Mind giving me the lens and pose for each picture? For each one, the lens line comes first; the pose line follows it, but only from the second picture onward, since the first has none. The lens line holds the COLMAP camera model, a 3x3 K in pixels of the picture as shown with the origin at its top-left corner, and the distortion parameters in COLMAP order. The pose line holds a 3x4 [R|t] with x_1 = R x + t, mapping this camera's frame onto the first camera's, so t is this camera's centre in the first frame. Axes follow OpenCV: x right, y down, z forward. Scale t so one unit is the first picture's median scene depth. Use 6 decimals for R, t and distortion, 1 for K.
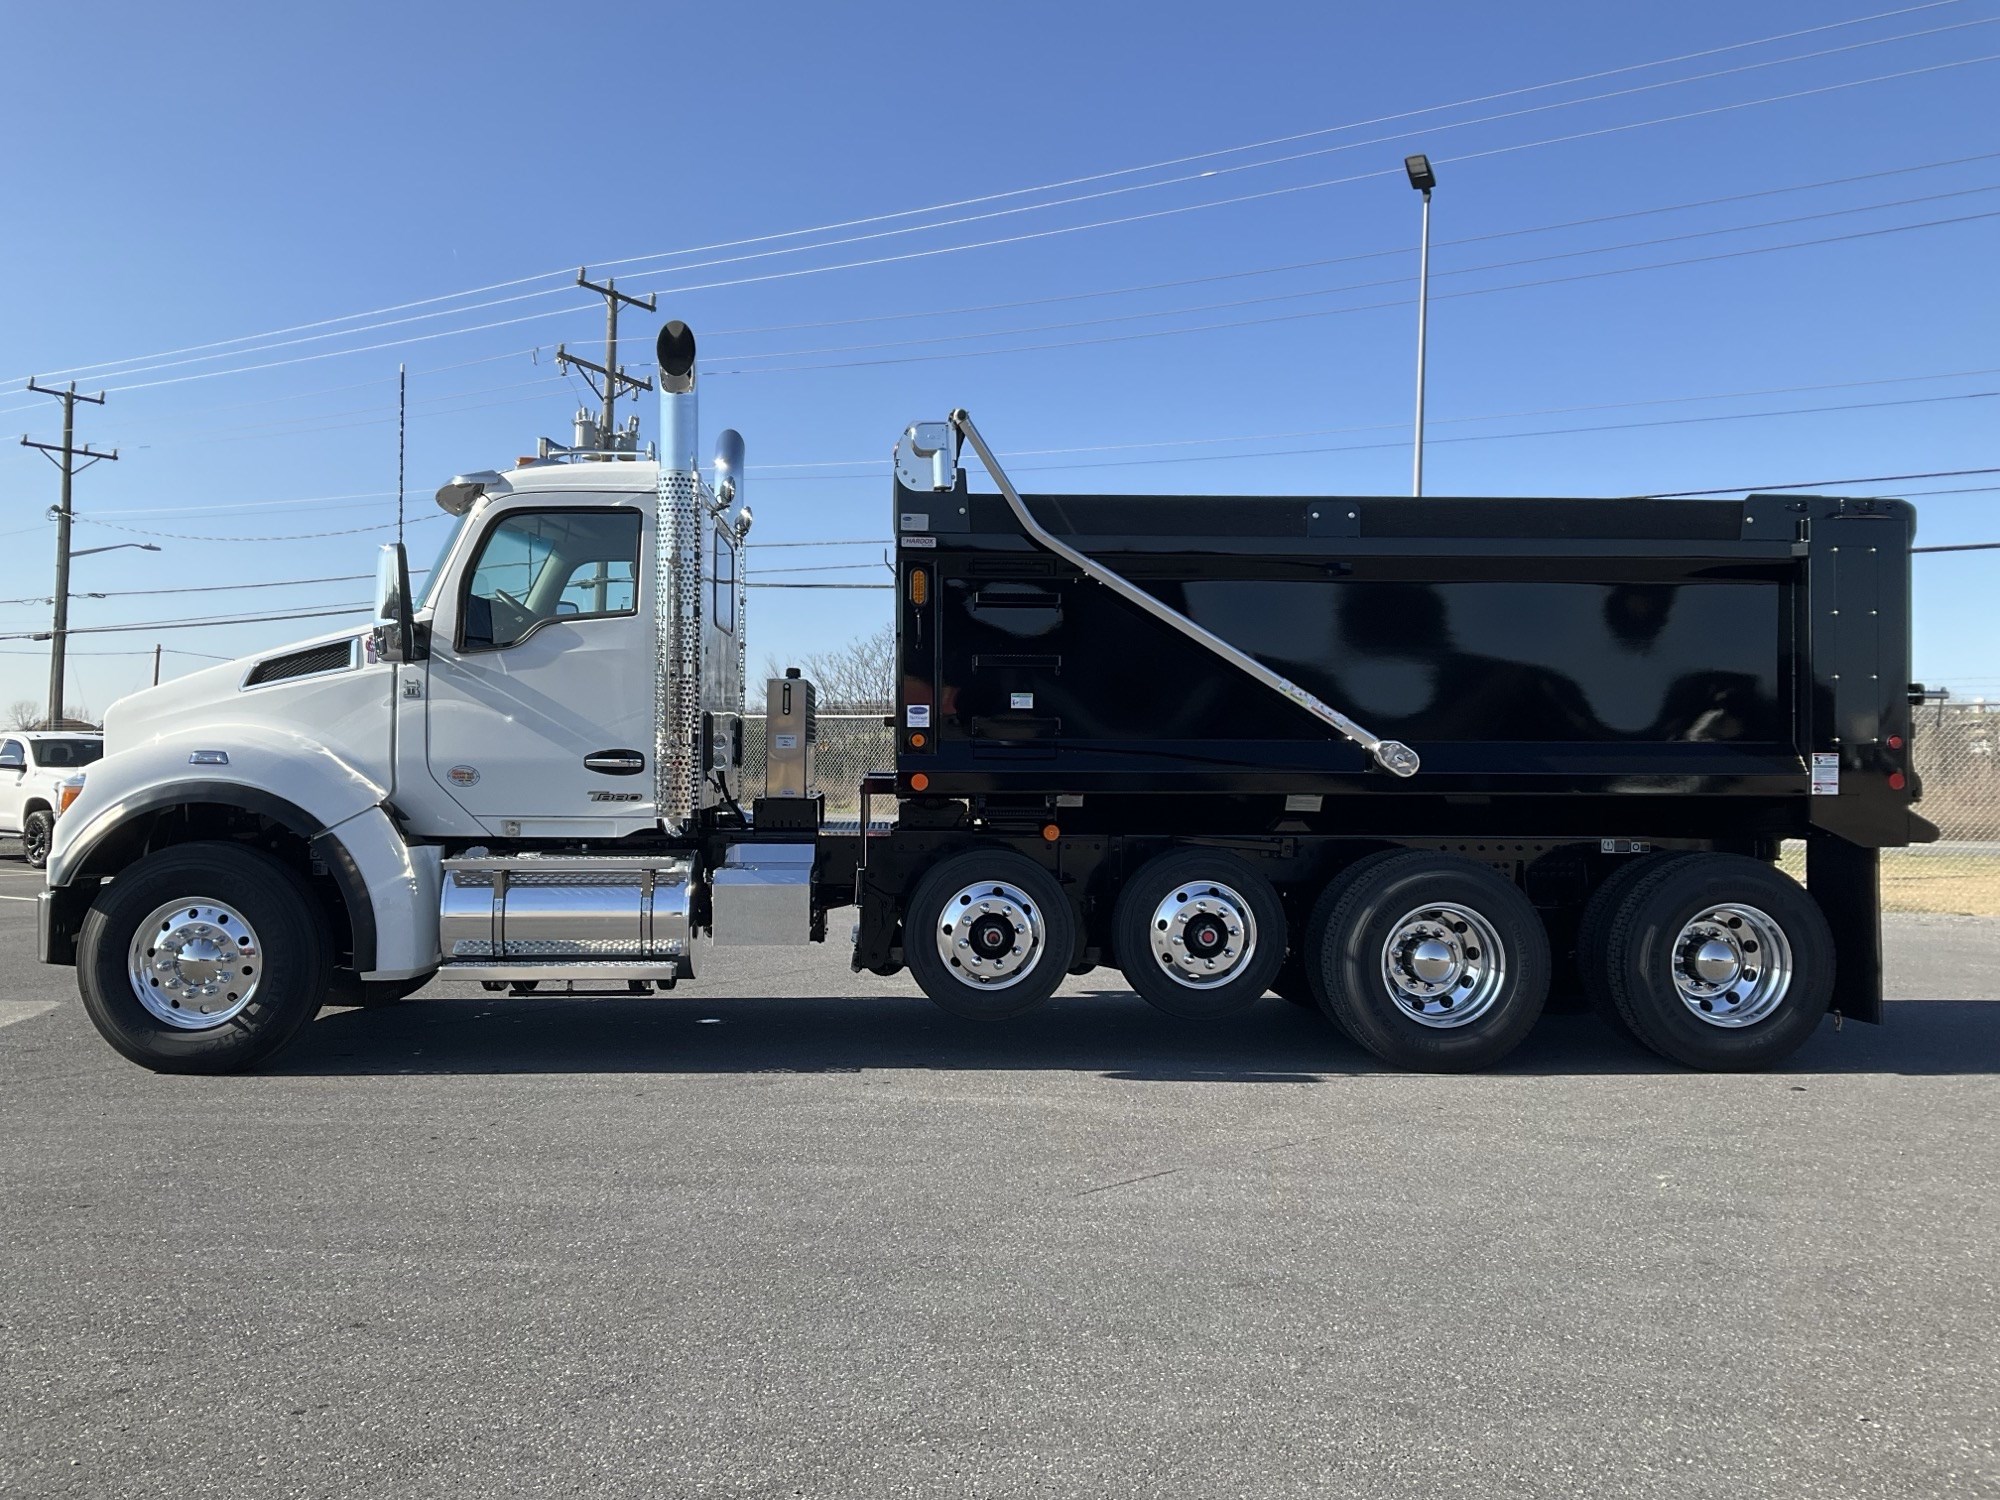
lens RADIAL K [[1704.5, 0, 1004.6], [0, 1704.5, 678.8], [0, 0, 1]] dist [0.068169, -0.181704]
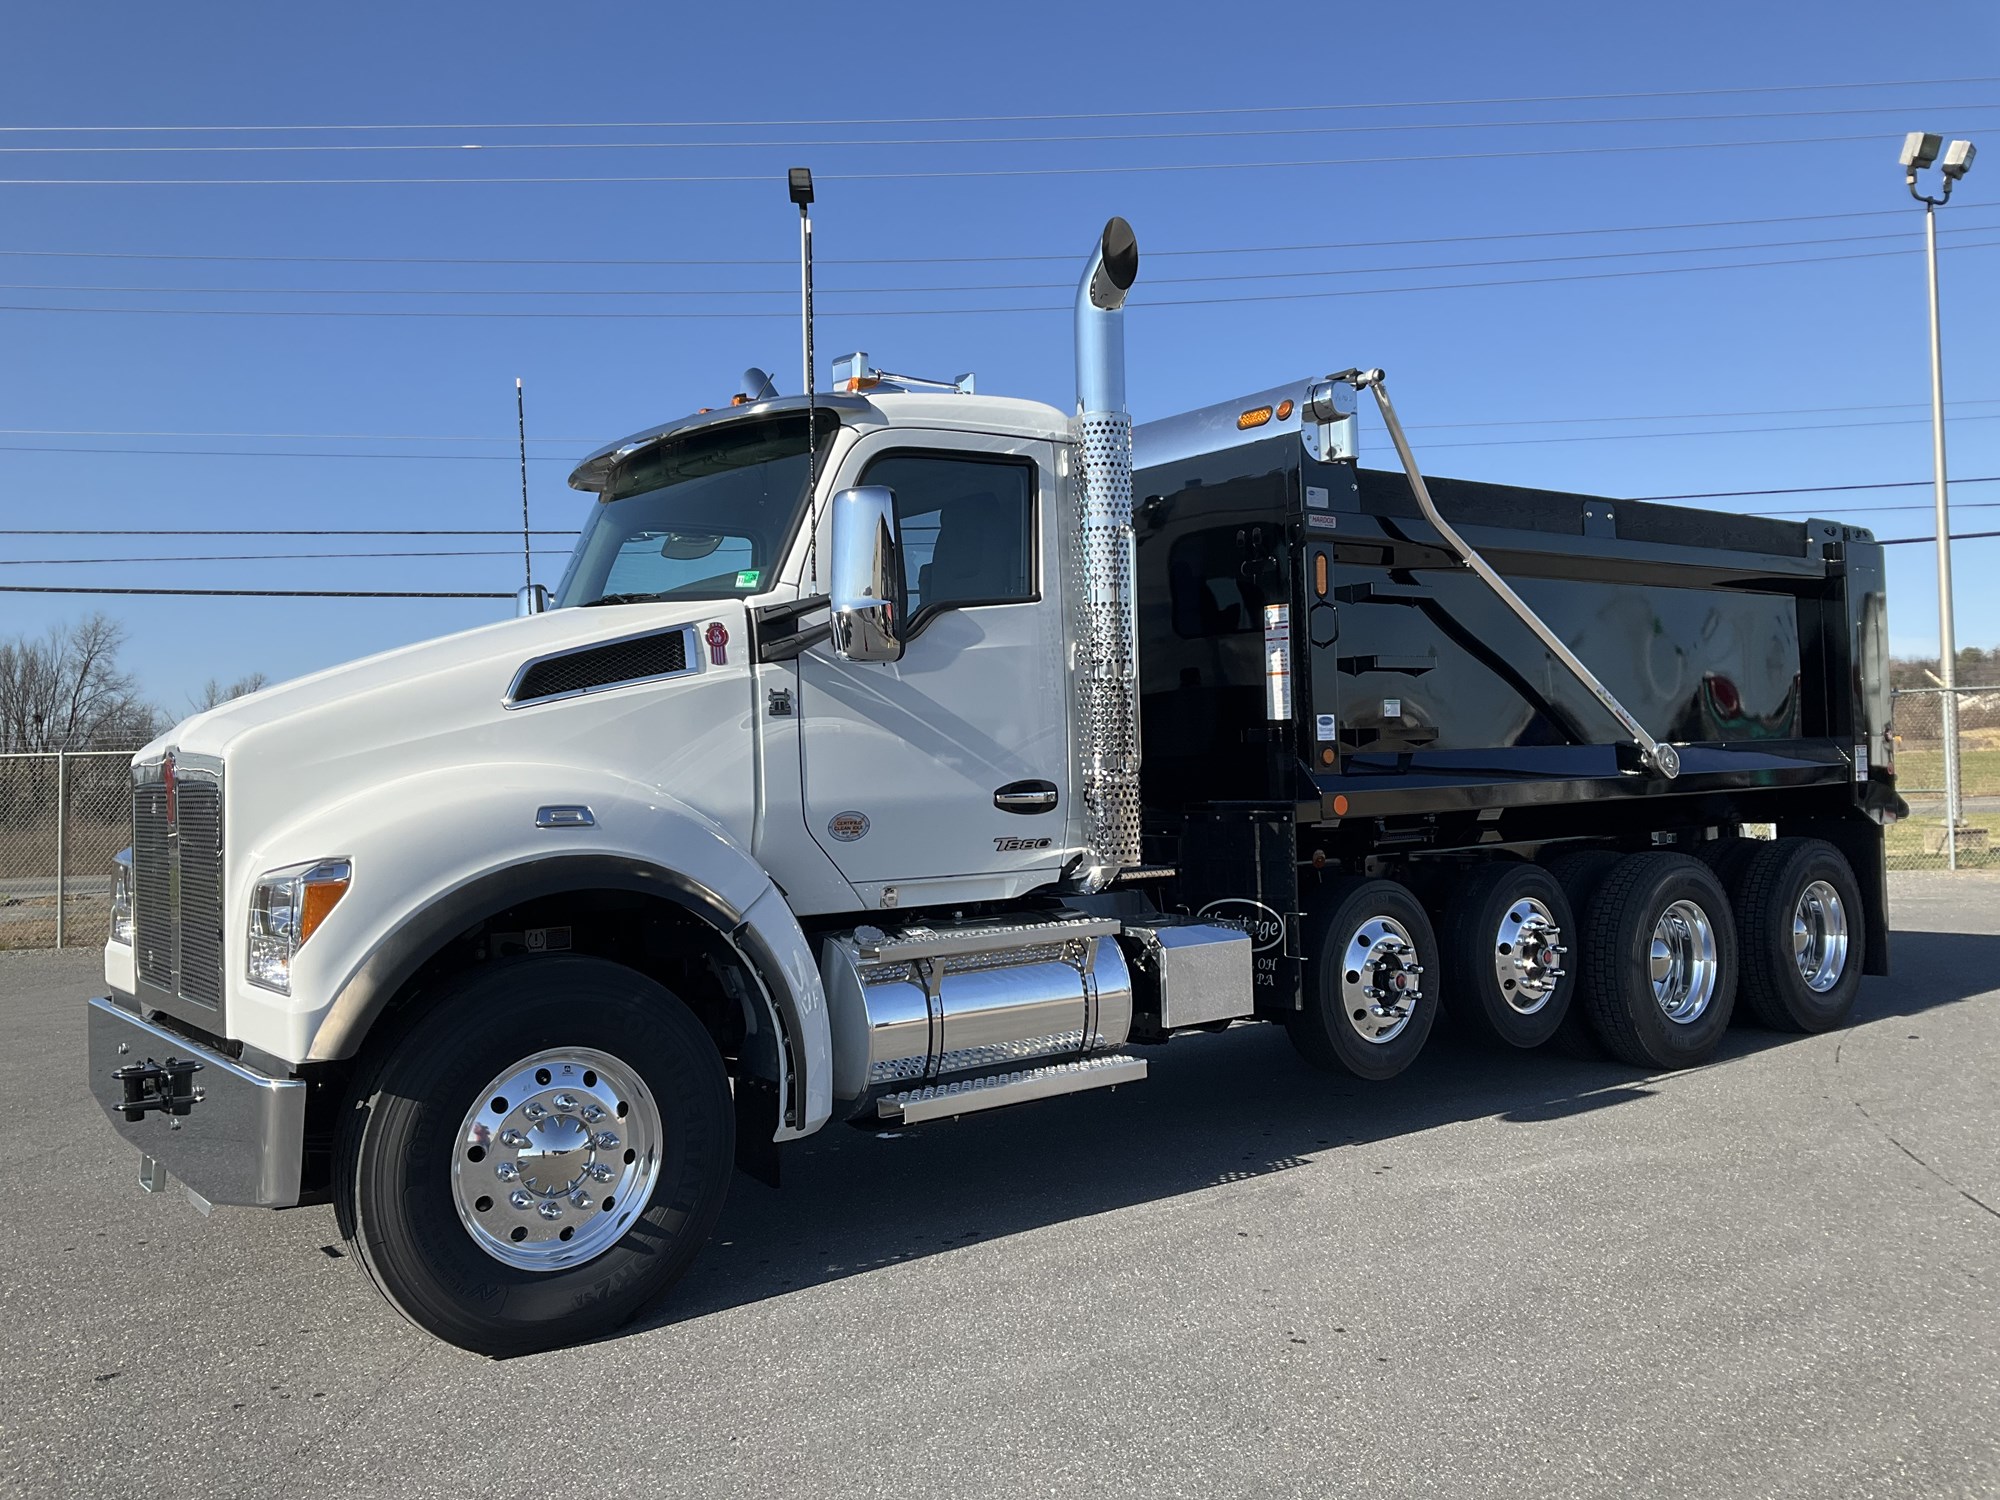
lens RADIAL K [[1704.5, 0, 1004.6], [0, 1704.5, 678.8], [0, 0, 1]] dist [0.068169, -0.181704]
pose [[0.818468, -0.003272, 0.574543, -0.662545], [0.014029, 0.999799, -0.014290, 0.007668], [-0.574381, 0.019757, 0.818349, 0.396003]]
